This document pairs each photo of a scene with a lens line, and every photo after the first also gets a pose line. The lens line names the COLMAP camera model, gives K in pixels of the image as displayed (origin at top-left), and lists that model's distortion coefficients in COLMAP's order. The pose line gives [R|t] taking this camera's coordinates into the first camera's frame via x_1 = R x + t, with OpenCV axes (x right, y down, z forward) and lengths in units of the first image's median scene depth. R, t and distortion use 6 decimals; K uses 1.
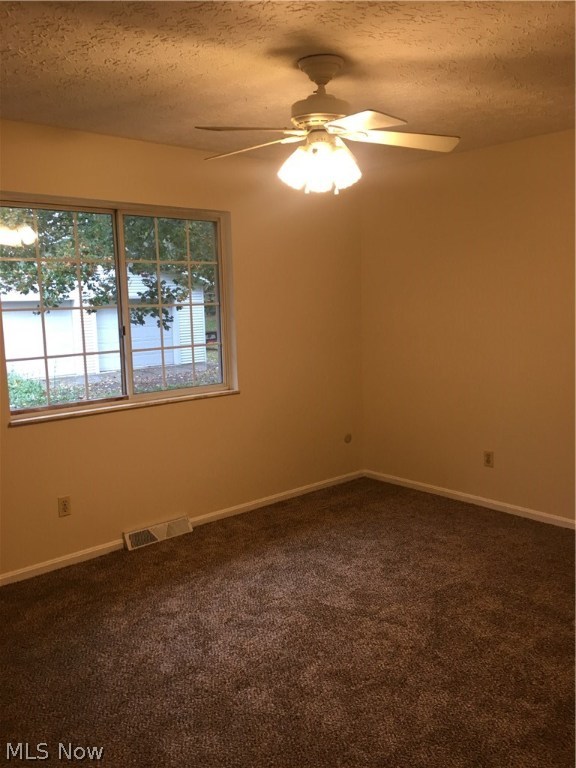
lens RADIAL K [[653.2, 0, 289.2], [0, 653.2, 380.4], [0, 0, 1]] dist [0.089192, -0.116739]
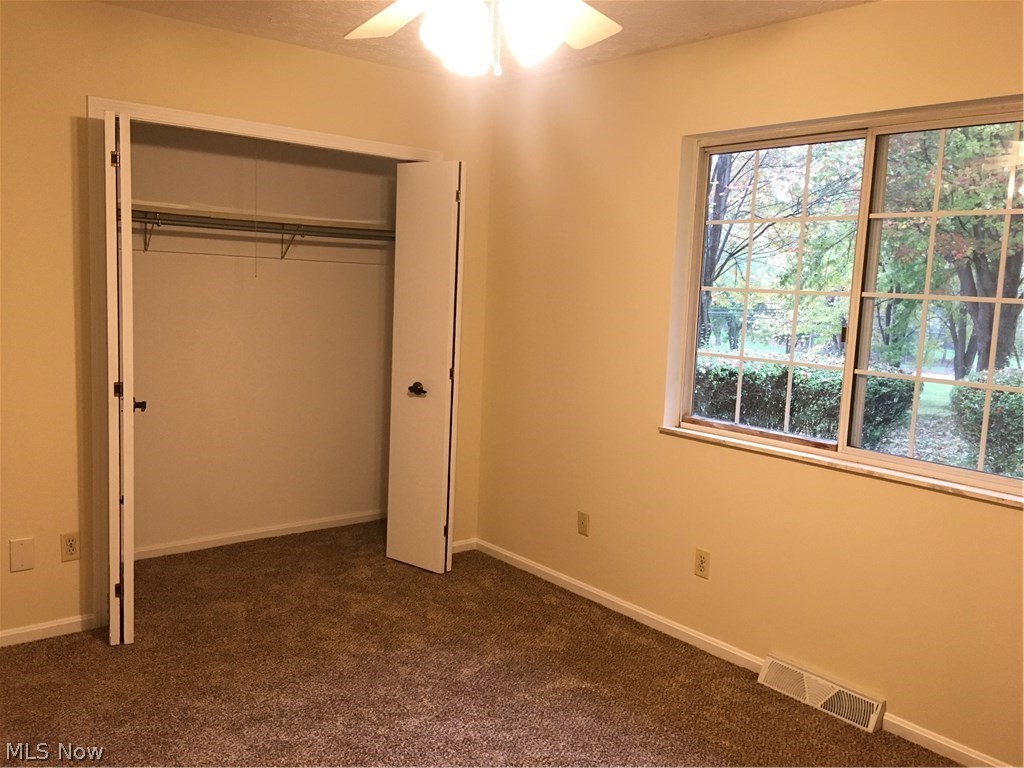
lens RADIAL K [[870.9, 0, 515.3], [0, 870.9, 391.6], [0, 0, 1]] dist [0.089192, -0.116739]
pose [[-0.048302, 0.146925, -0.987968, 0.754538], [-0.170598, 0.973375, 0.153095, -0.132614], [0.984156, 0.175940, -0.021951, 1.018455]]
